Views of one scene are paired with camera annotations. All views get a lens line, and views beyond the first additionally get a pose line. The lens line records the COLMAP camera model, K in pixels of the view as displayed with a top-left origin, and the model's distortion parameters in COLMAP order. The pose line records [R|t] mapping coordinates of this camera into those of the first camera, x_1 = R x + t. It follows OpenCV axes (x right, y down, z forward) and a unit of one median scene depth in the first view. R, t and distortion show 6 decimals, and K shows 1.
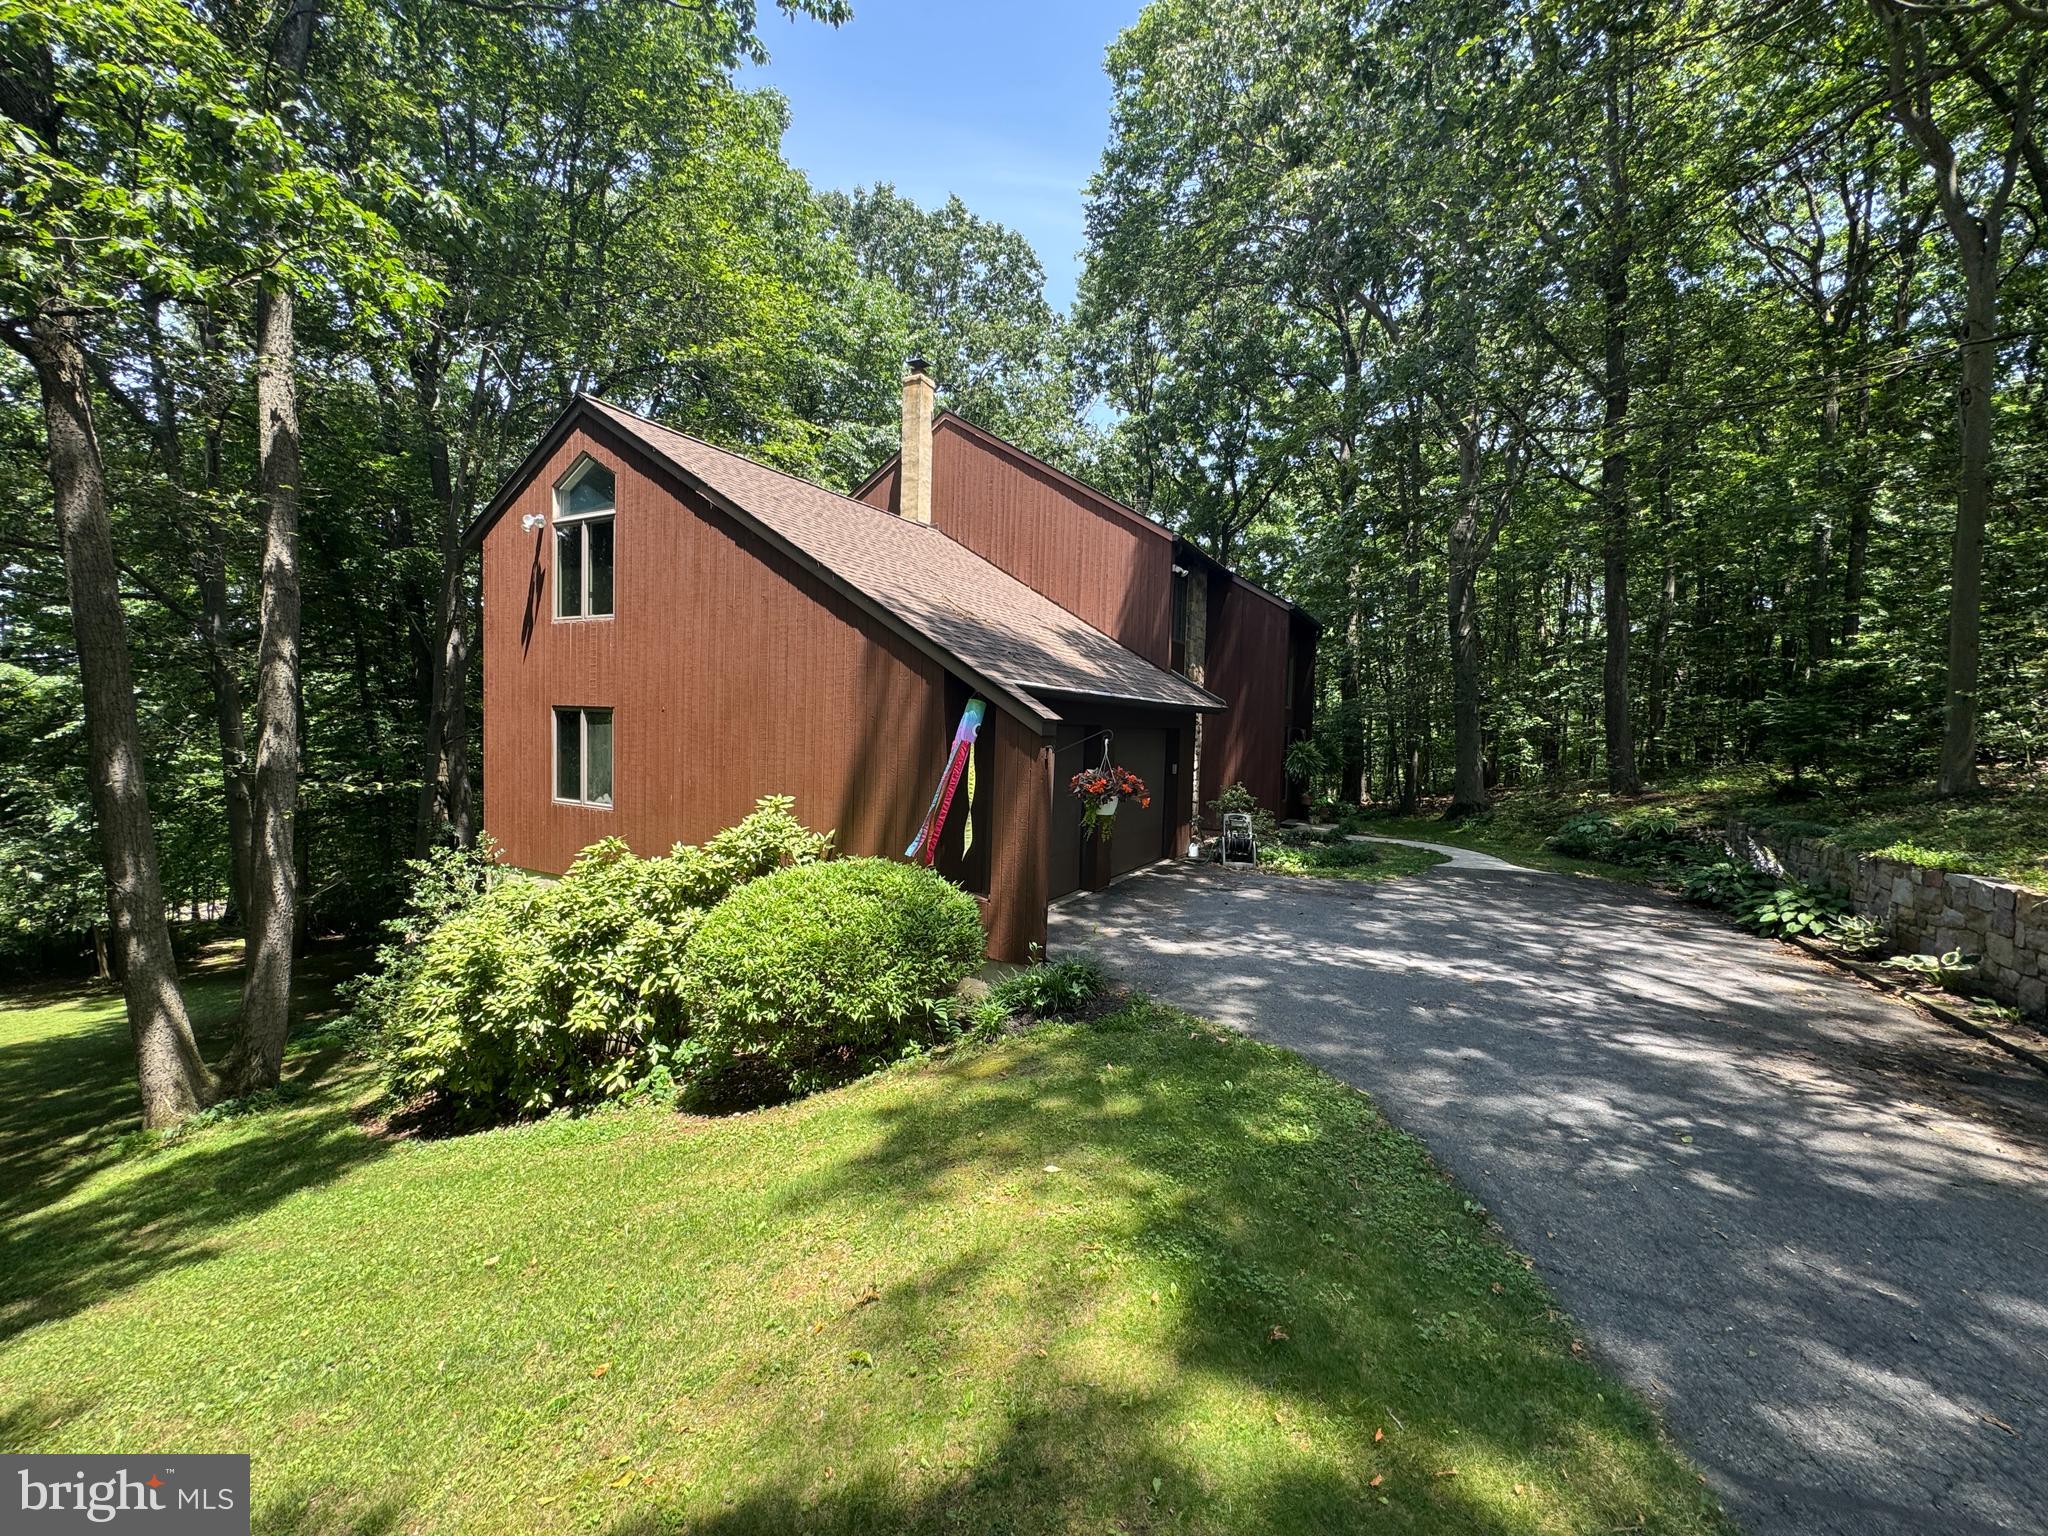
lens RADIAL K [[811.9, 0, 1024.0], [0, 811.9, 768.0], [0, 0, 1]] dist [-0.001711, -0.000140]
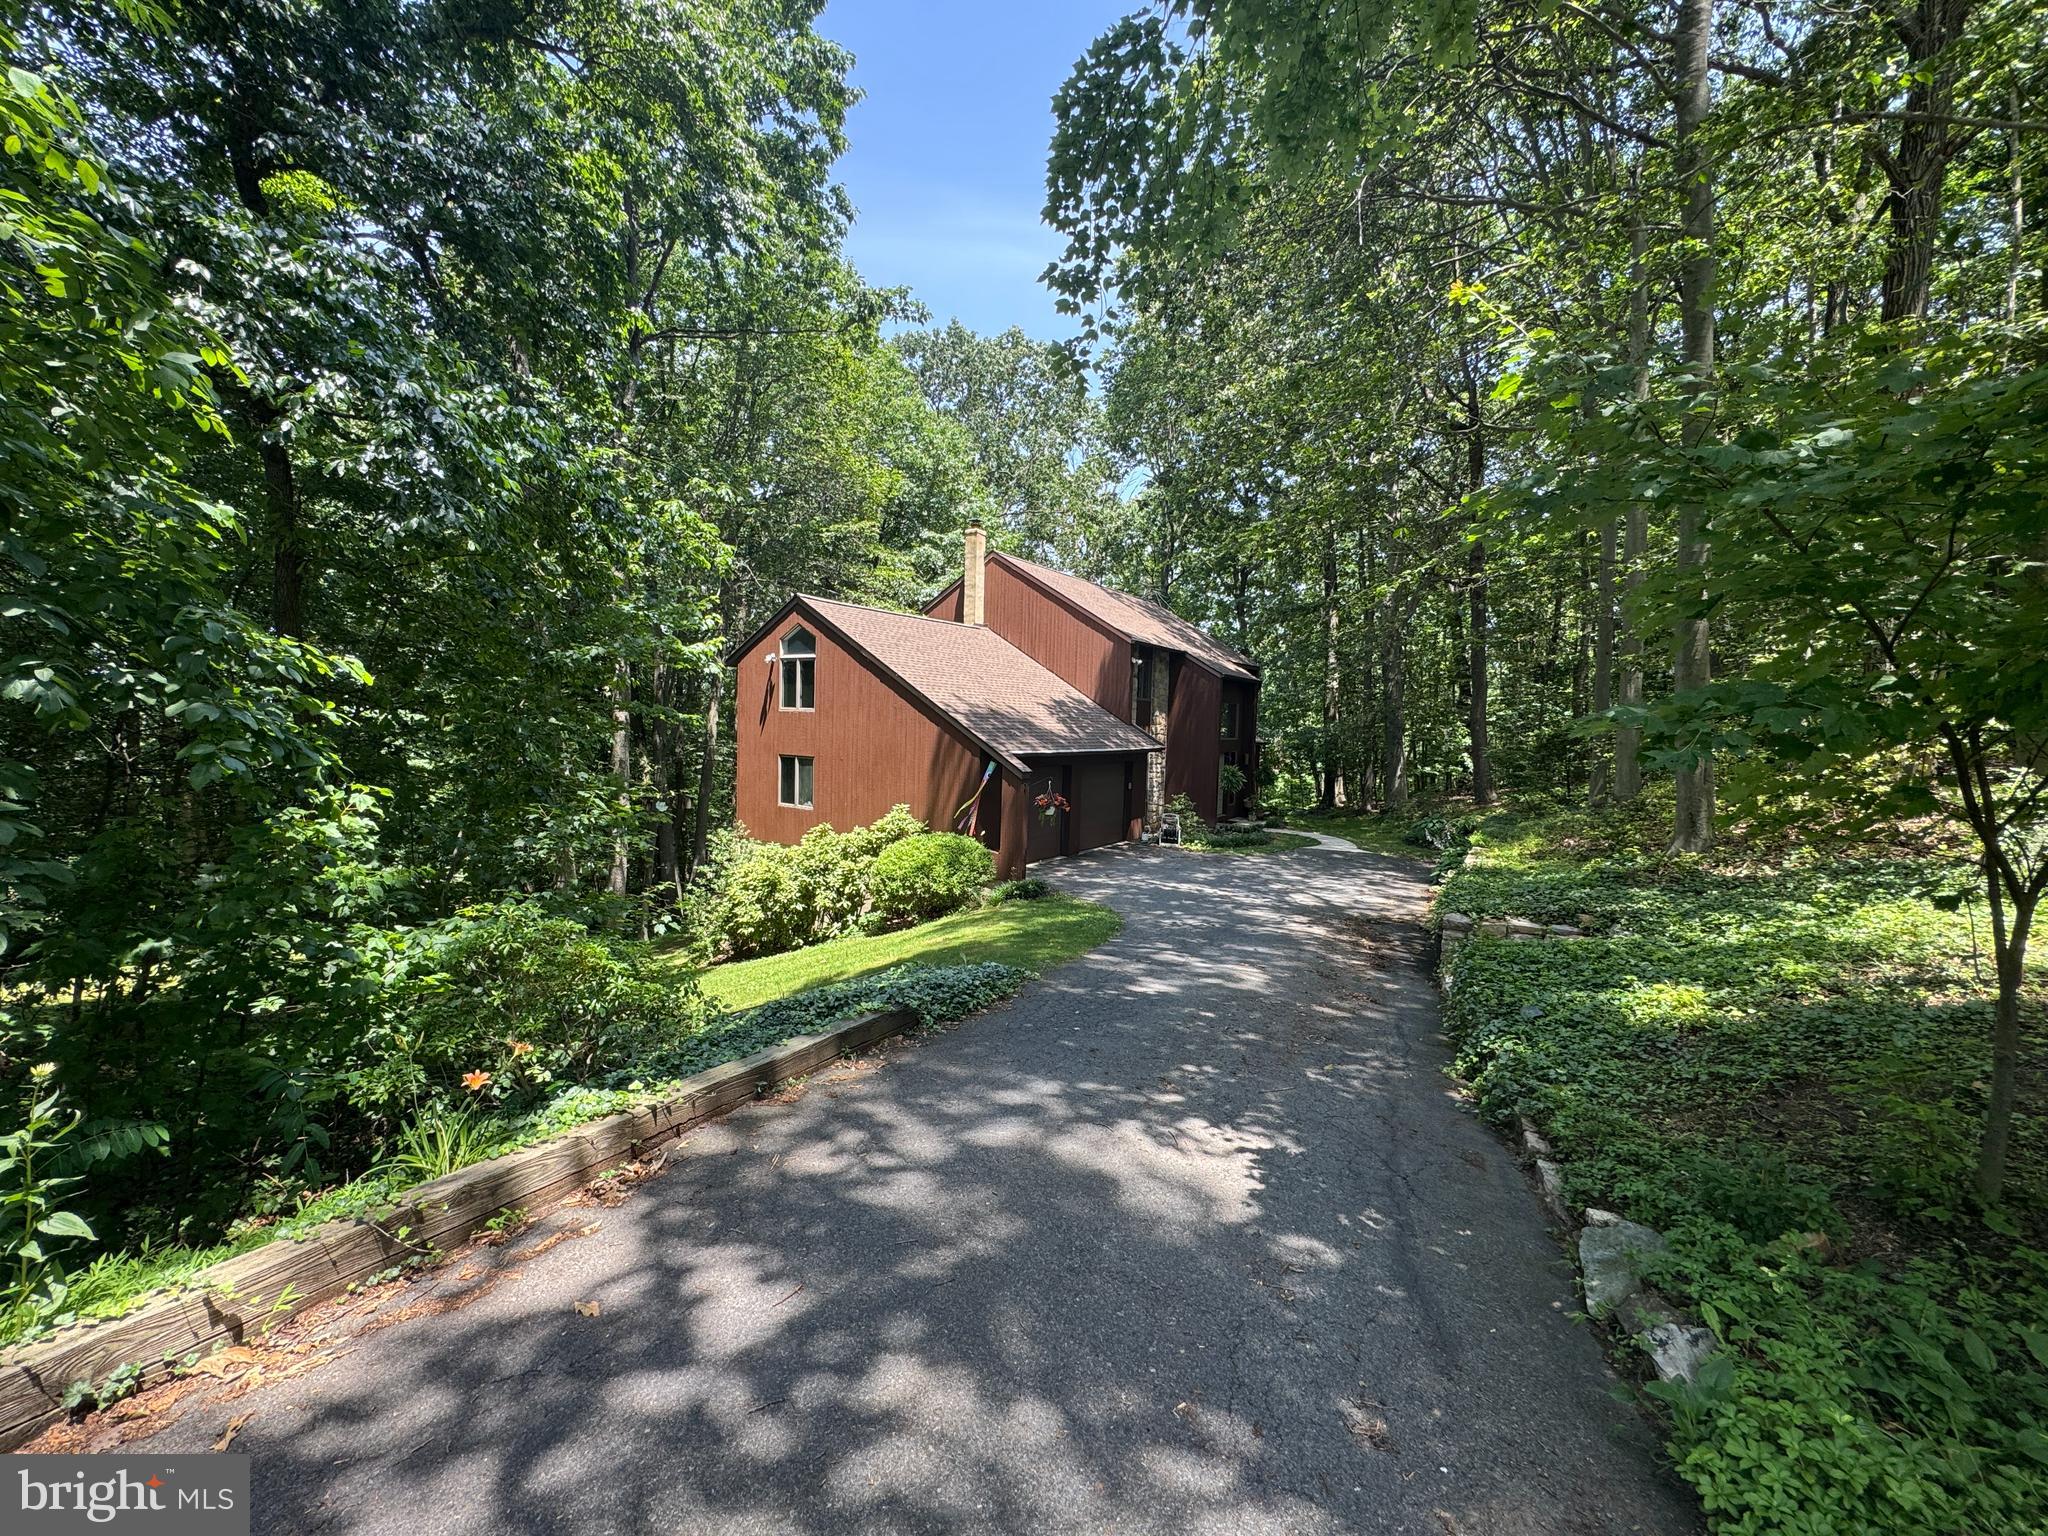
lens RADIAL K [[811.9, 0, 1024.0], [0, 811.9, 768.0], [0, 0, 1]] dist [-0.001711, -0.000140]
pose [[0.996342, 0.001899, -0.085434, 0.162203], [-0.001582, 0.999992, 0.003780, -0.058236], [0.085440, -0.003631, 0.996337, -0.910156]]
